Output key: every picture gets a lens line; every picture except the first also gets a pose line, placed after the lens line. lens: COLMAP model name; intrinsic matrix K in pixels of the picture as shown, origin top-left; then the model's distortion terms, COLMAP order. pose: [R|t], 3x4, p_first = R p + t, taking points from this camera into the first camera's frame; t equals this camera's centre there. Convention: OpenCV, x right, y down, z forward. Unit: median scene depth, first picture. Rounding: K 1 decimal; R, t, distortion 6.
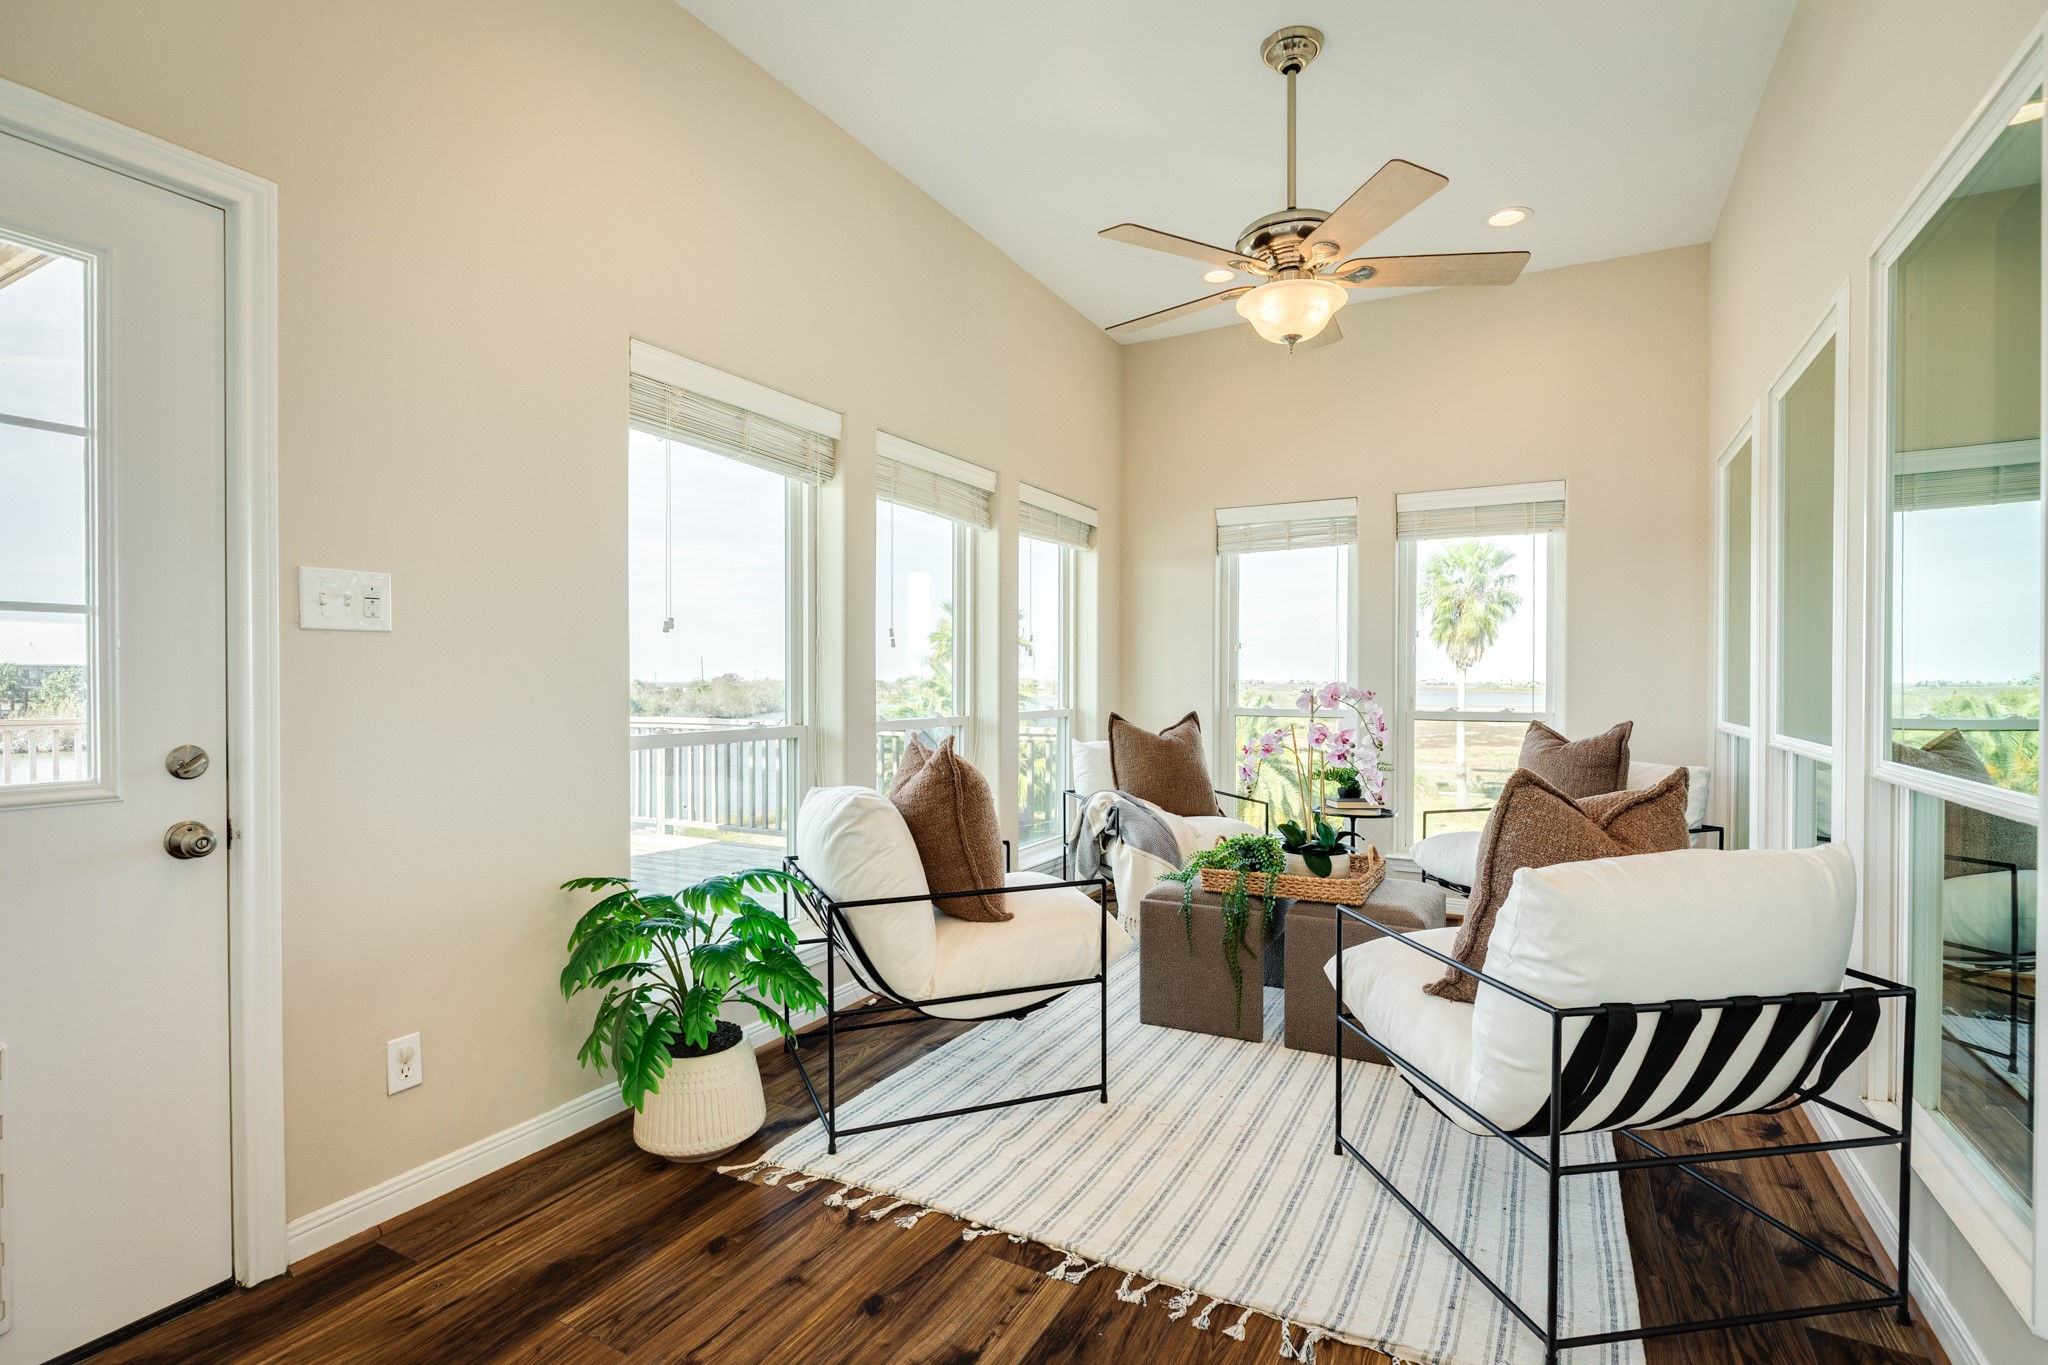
lens RADIAL K [[911.1, 0, 1022.8], [0, 911.1, 686.4], [0, 0, 1]] dist [-0.001427, -0.000006]
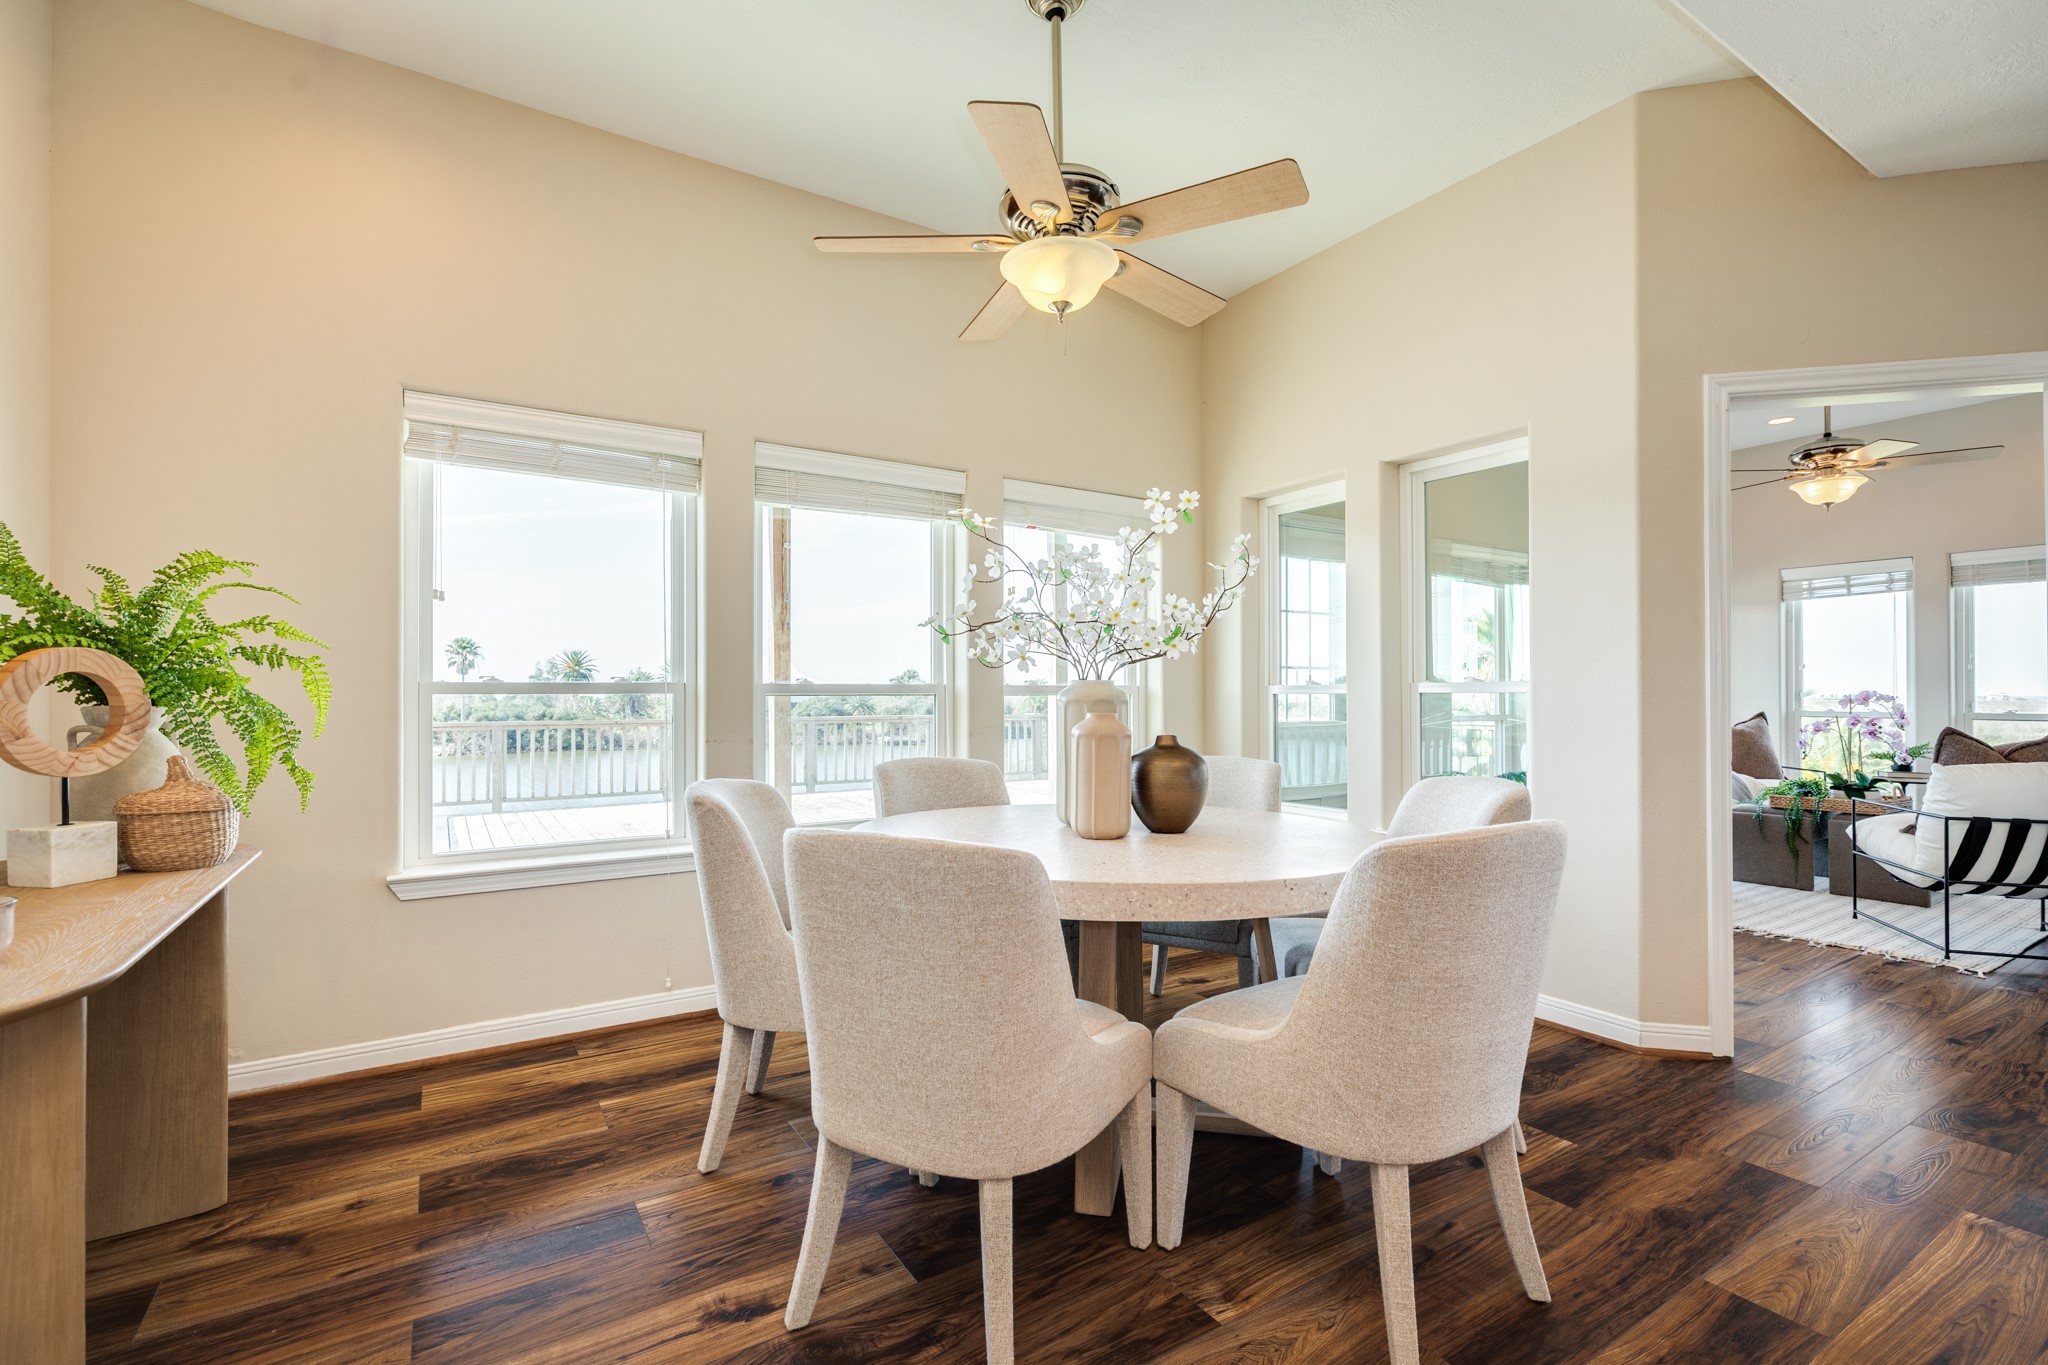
lens RADIAL K [[911.1, 0, 1015.4], [0, 911.1, 685.1], [0, 0, 1]] dist [-0.001427, -0.000006]
pose [[0.877465, -0.004191, -0.479622, -0.245233], [-0.004376, 0.999850, -0.016742, 0.020831], [0.479620, 0.016789, 0.877316, -1.284063]]
